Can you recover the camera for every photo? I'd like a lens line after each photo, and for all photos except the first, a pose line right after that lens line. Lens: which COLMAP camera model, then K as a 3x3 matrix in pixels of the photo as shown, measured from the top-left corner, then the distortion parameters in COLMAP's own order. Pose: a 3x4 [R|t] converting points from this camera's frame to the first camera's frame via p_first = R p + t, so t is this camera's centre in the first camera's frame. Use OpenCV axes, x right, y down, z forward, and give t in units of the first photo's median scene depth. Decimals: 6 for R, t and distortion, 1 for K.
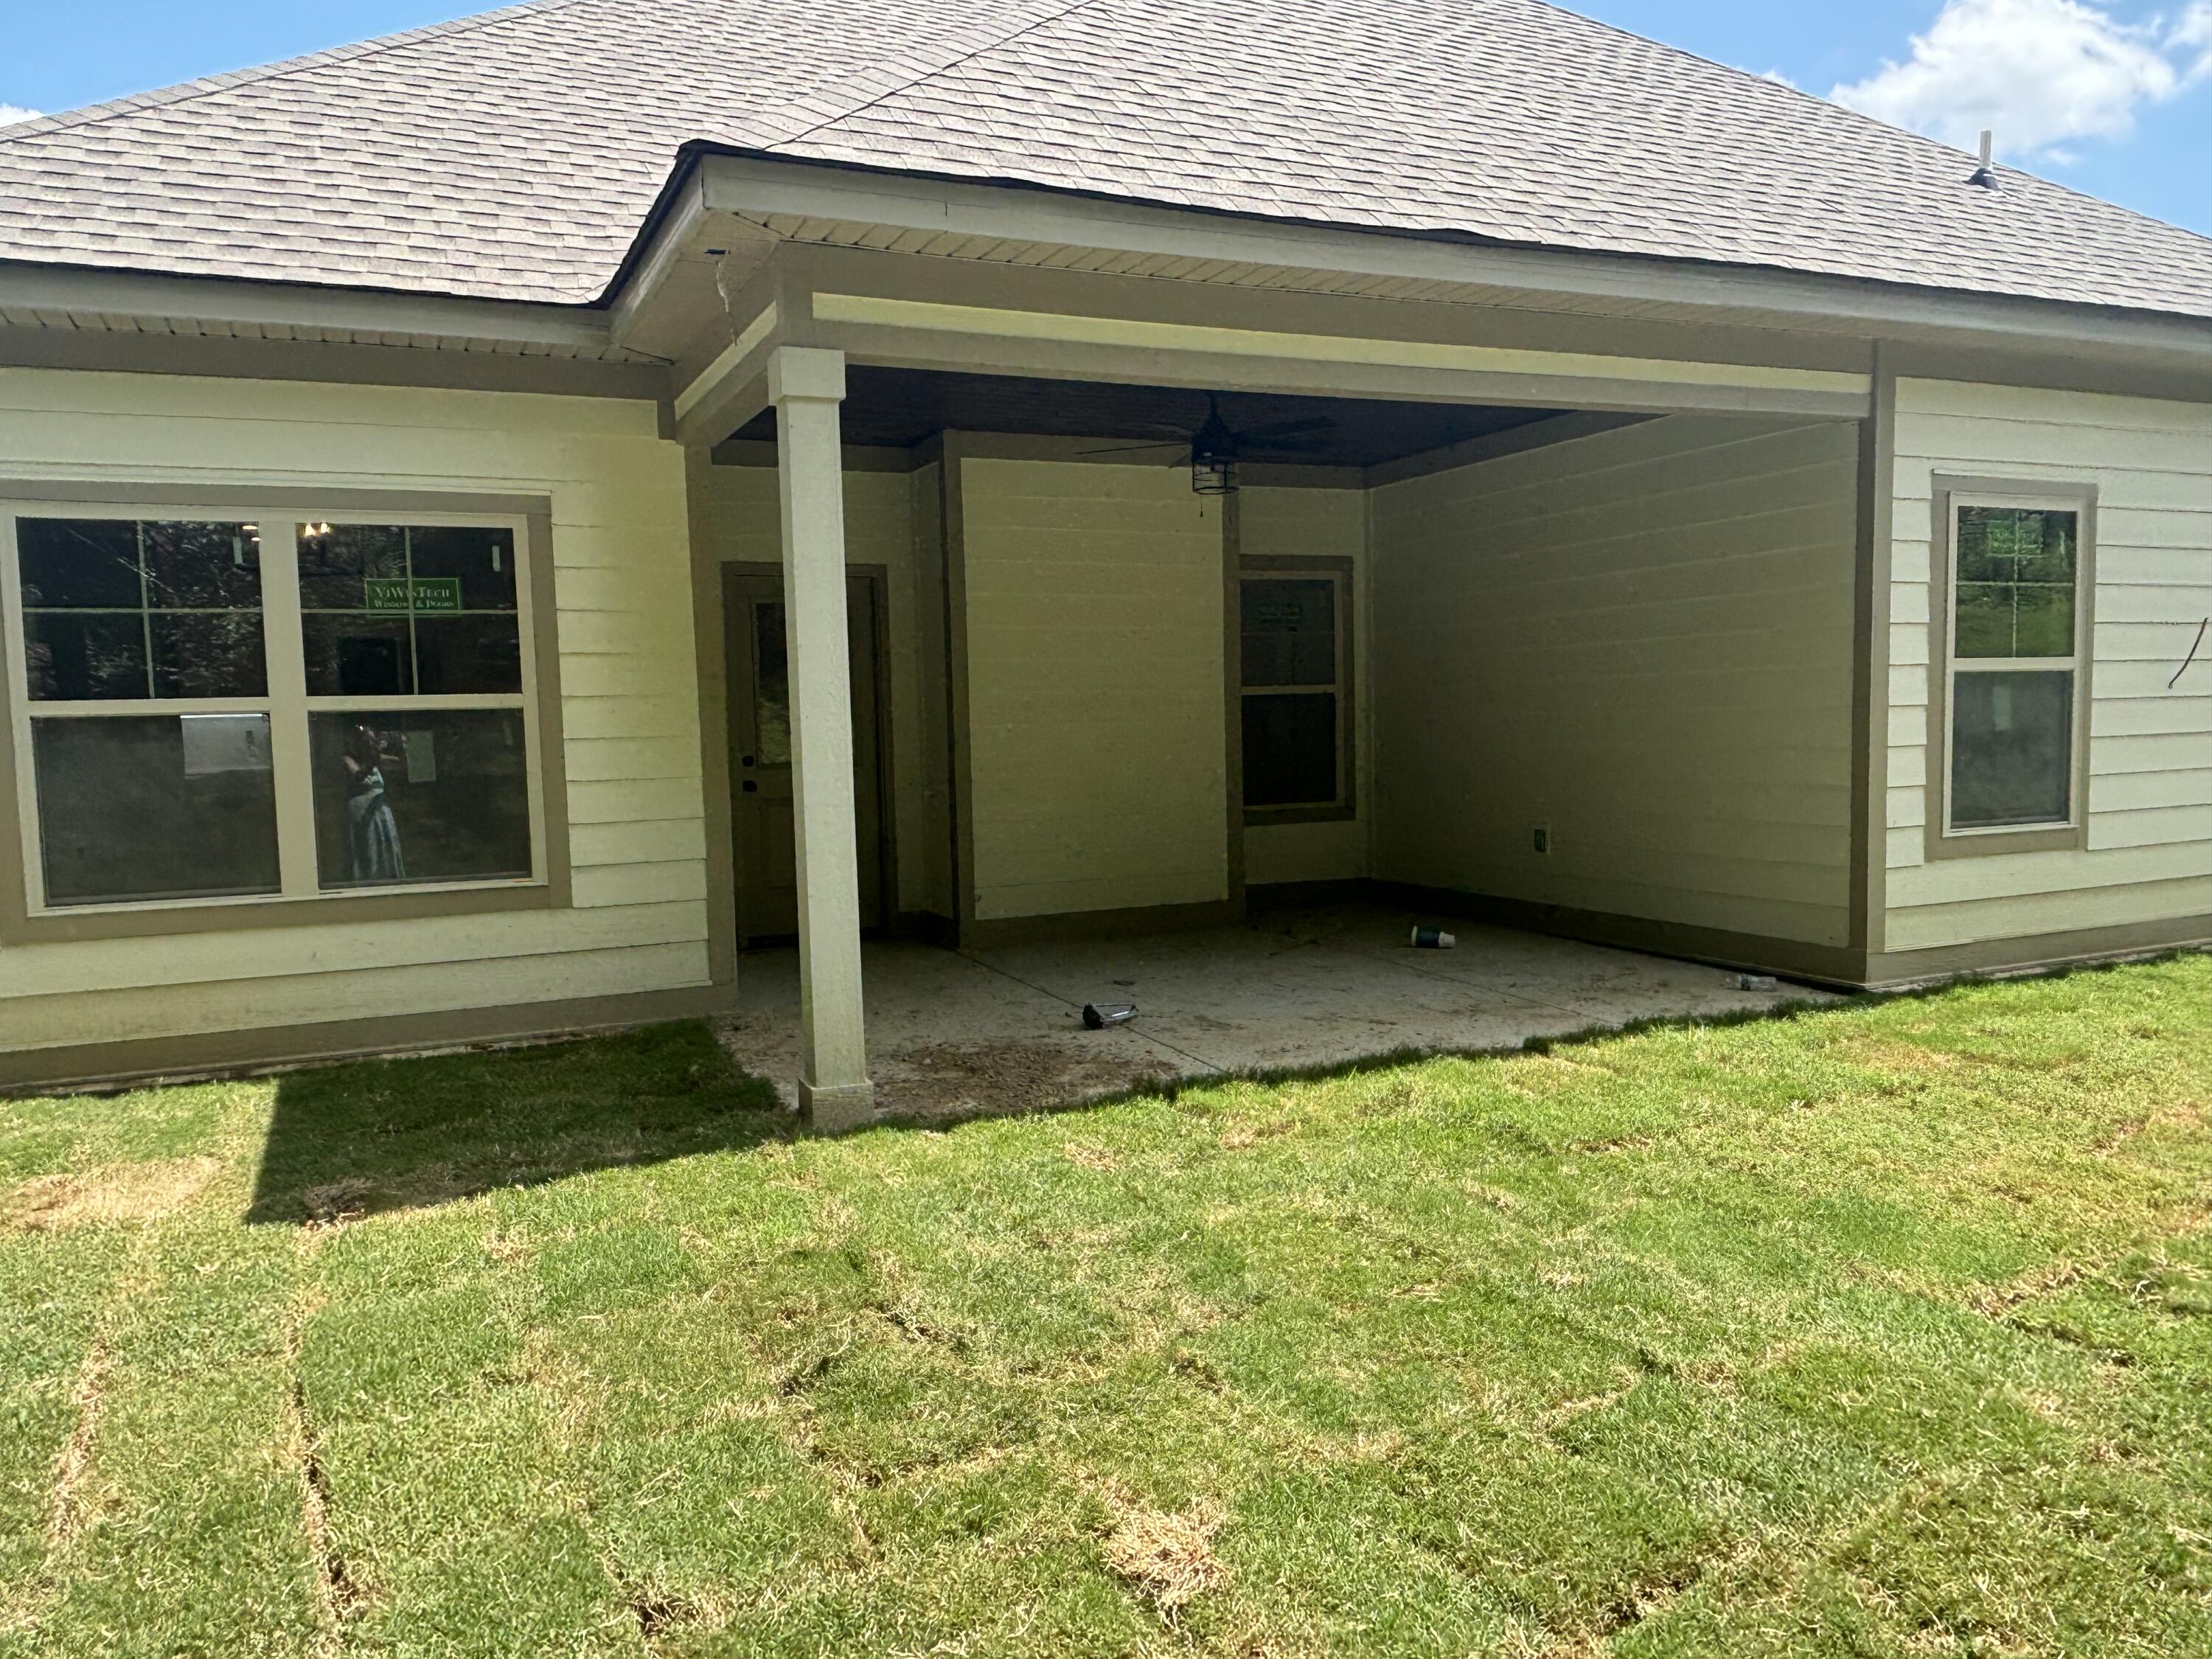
lens RADIAL K [[1593.6, 0, 1088.5], [0, 1593.6, 826.3], [0, 0, 1]] dist [0.049425, -0.068041]
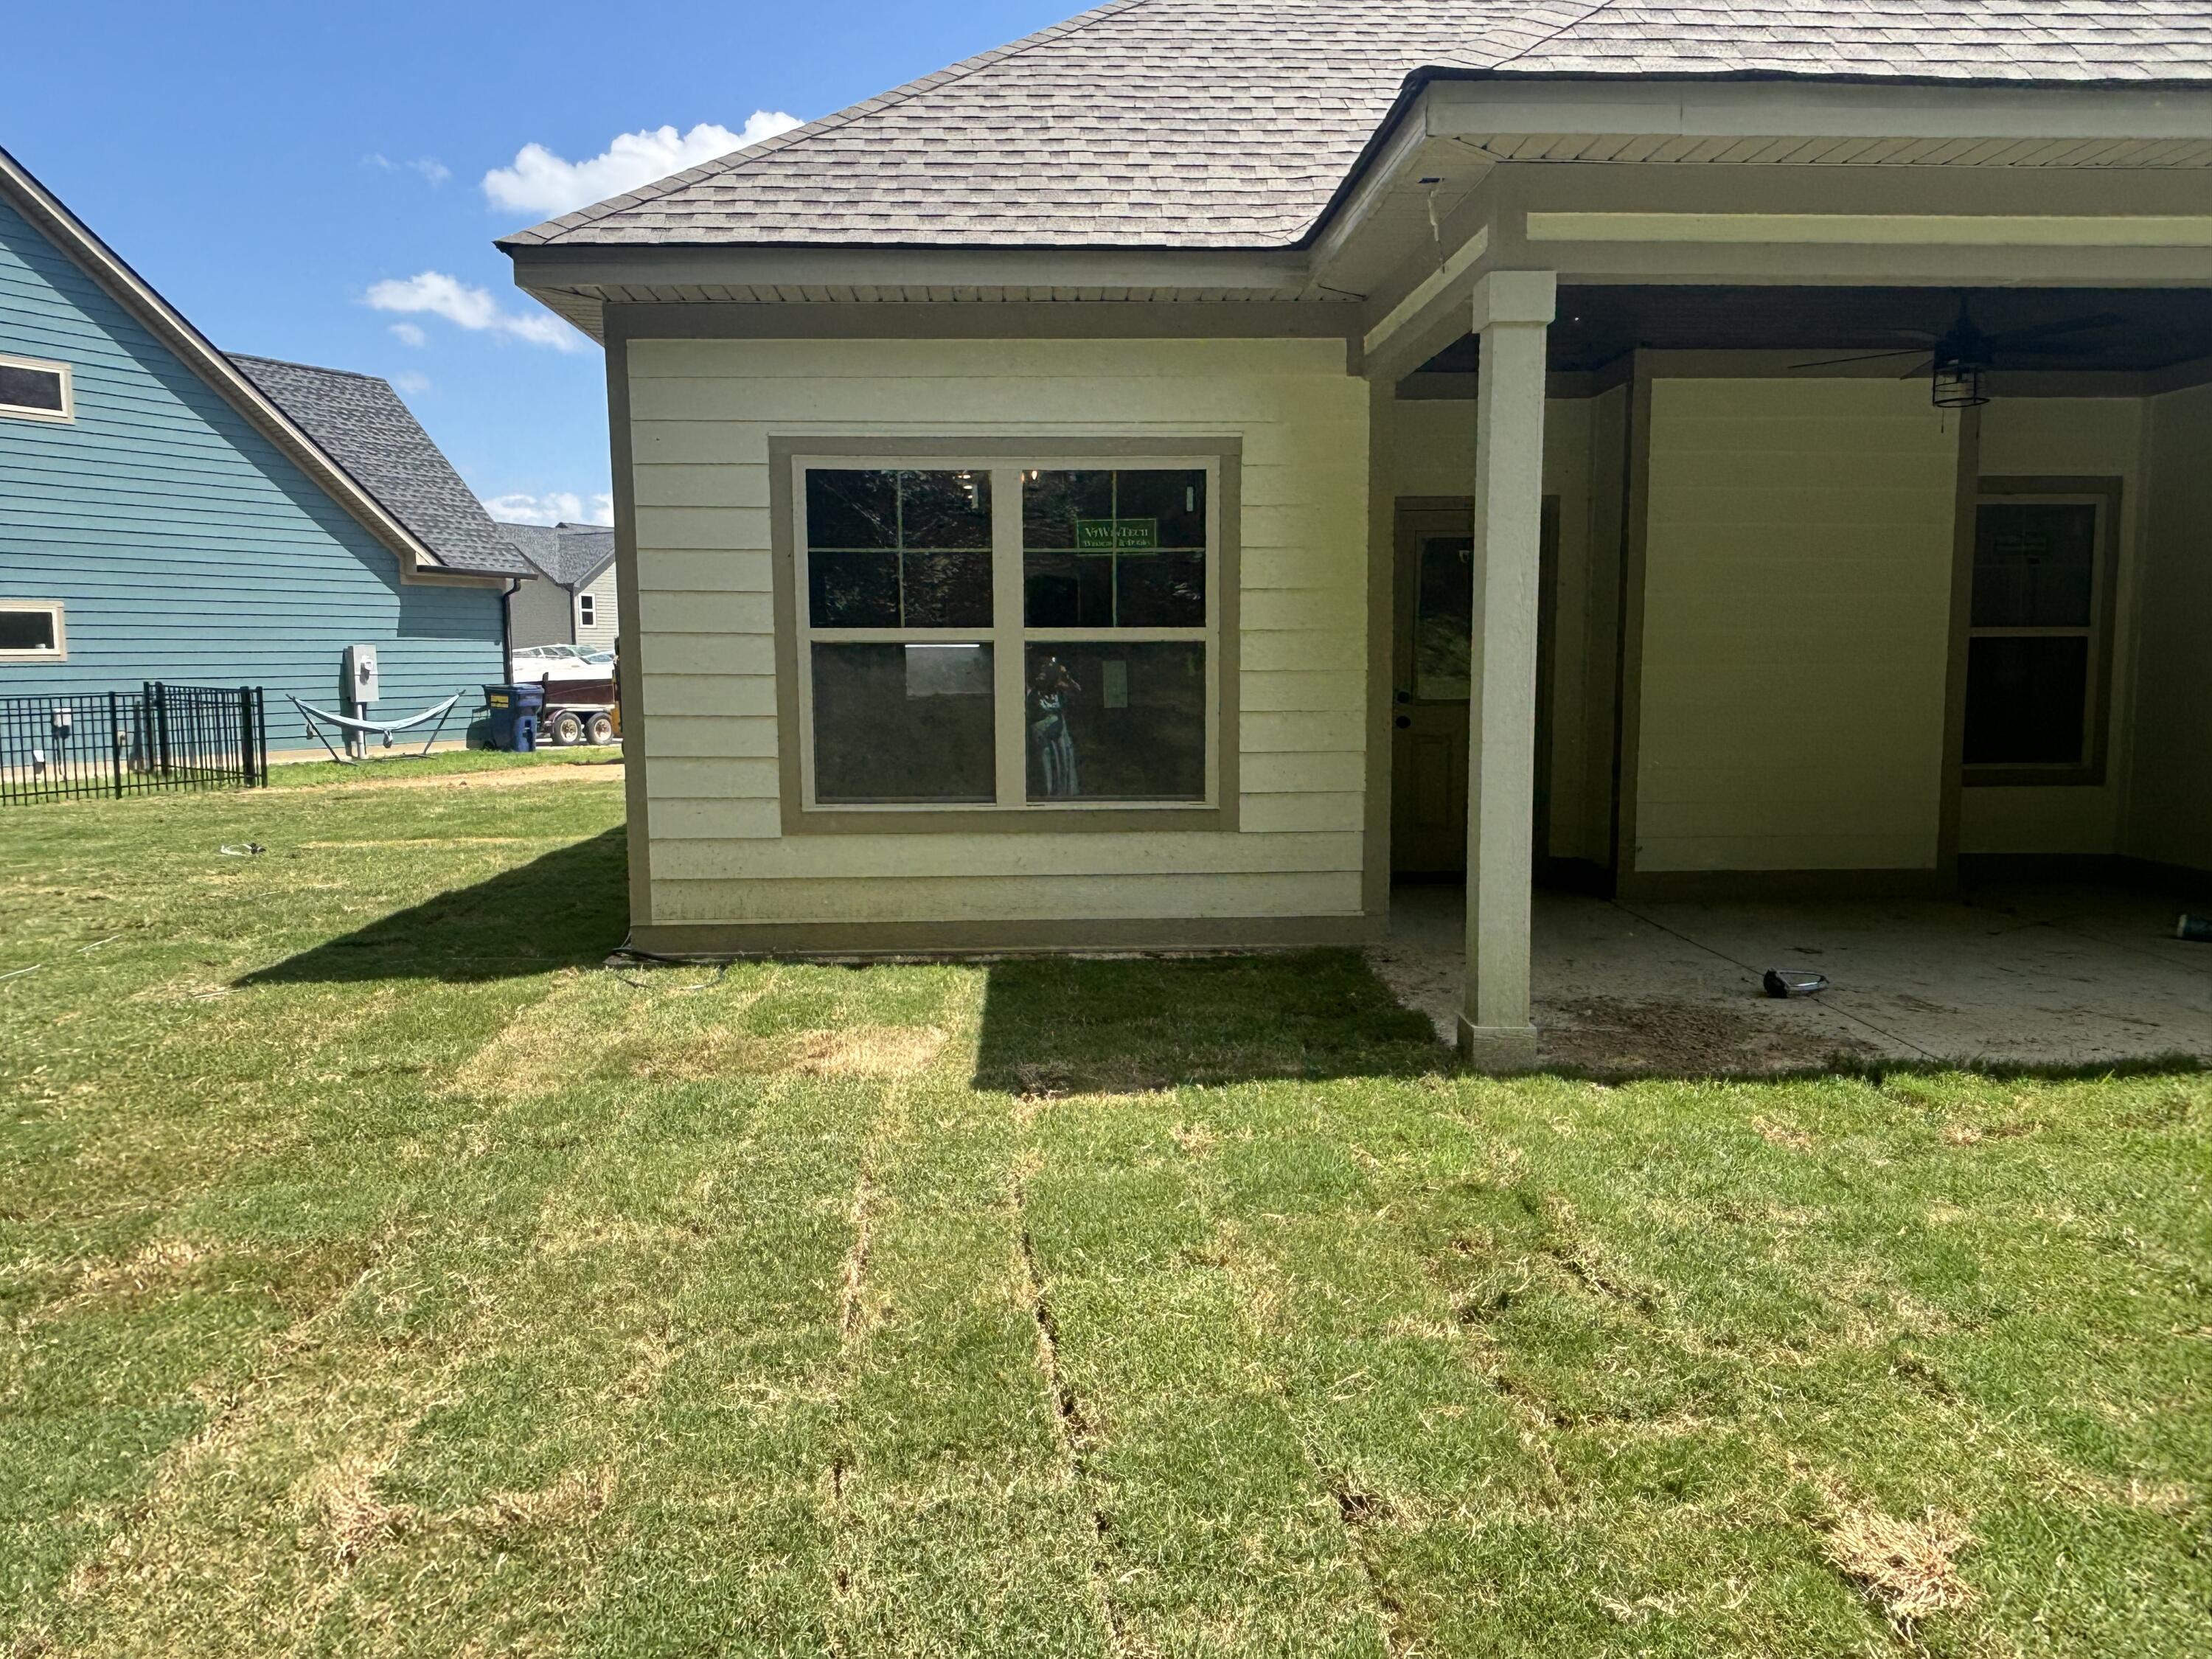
lens RADIAL K [[1593.6, 0, 1087.3], [0, 1593.6, 830.5], [0, 0, 1]] dist [0.049425, -0.068041]
pose [[0.926600, 0.060767, -0.371106, -0.031070], [-0.045851, 0.997751, 0.048895, 0.003942], [0.373243, -0.028290, 0.927302, -0.009950]]
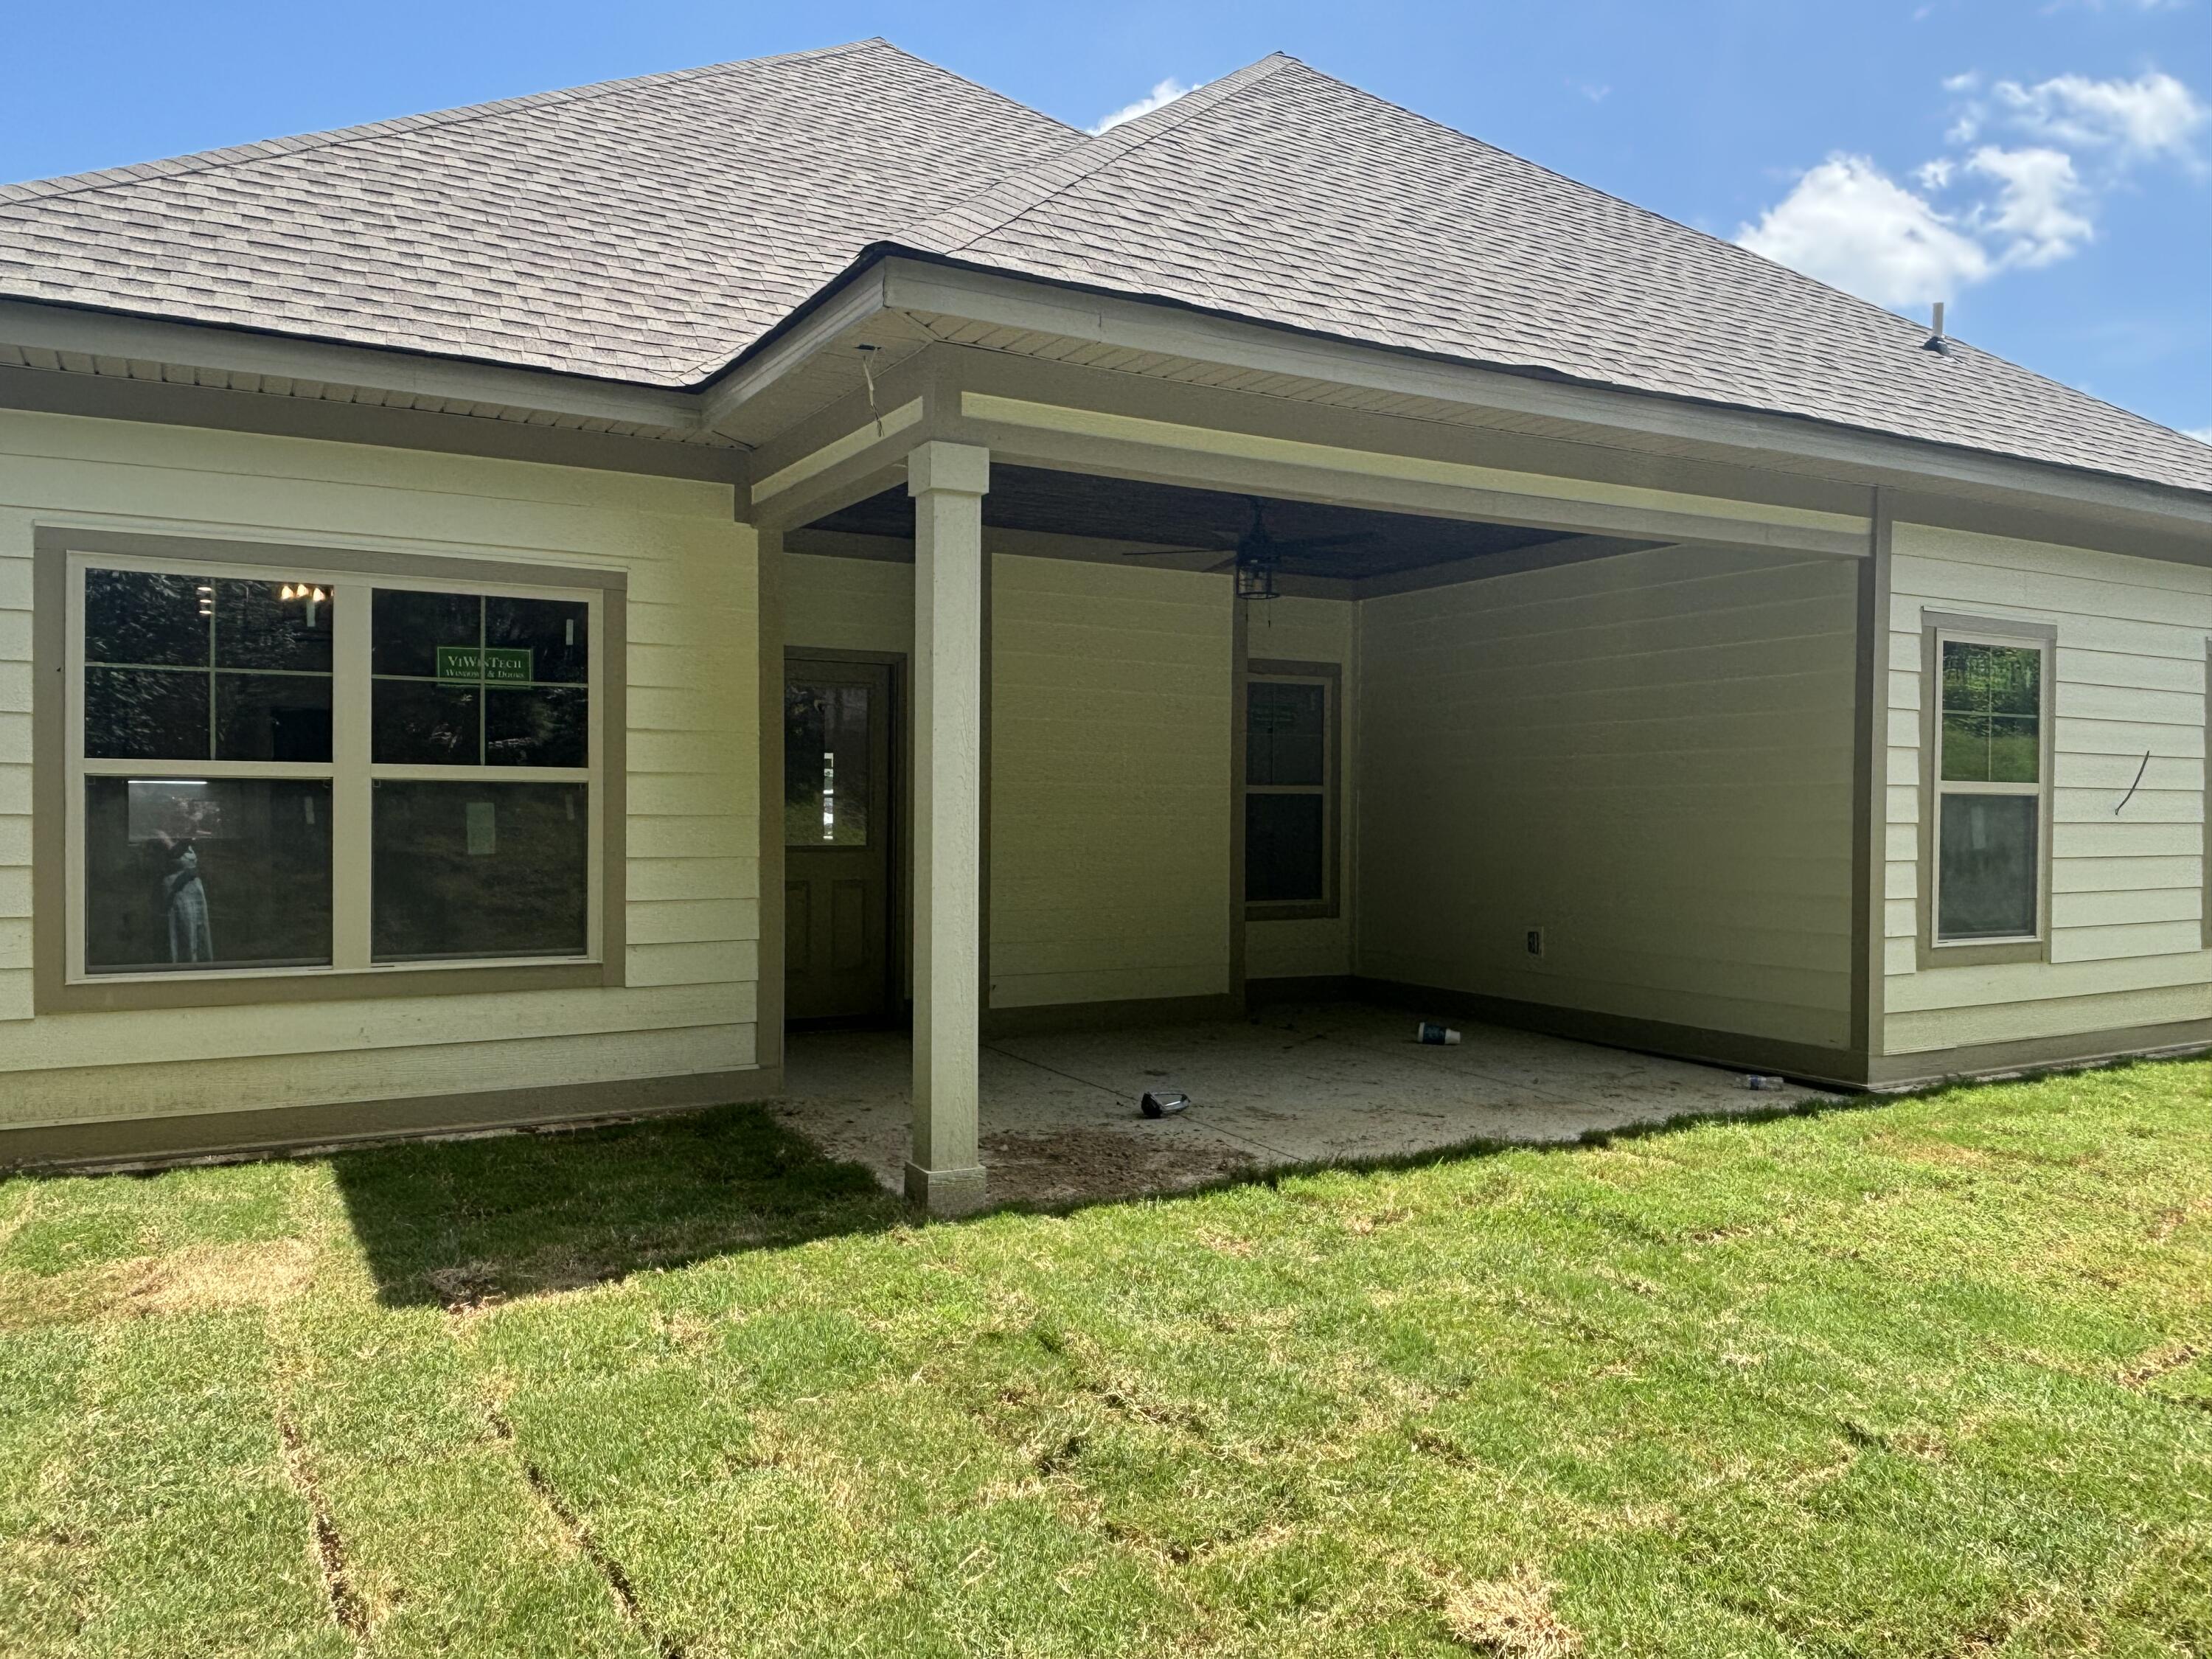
lens RADIAL K [[1593.6, 0, 1109.4], [0, 1593.6, 810.3], [0, 0, 1]] dist [0.049425, -0.068041]
pose [[0.994389, 0.031239, 0.101069, -0.152017], [-0.023959, 0.997083, -0.072467, 0.008067], [-0.103038, 0.069639, 0.992237, -0.012536]]
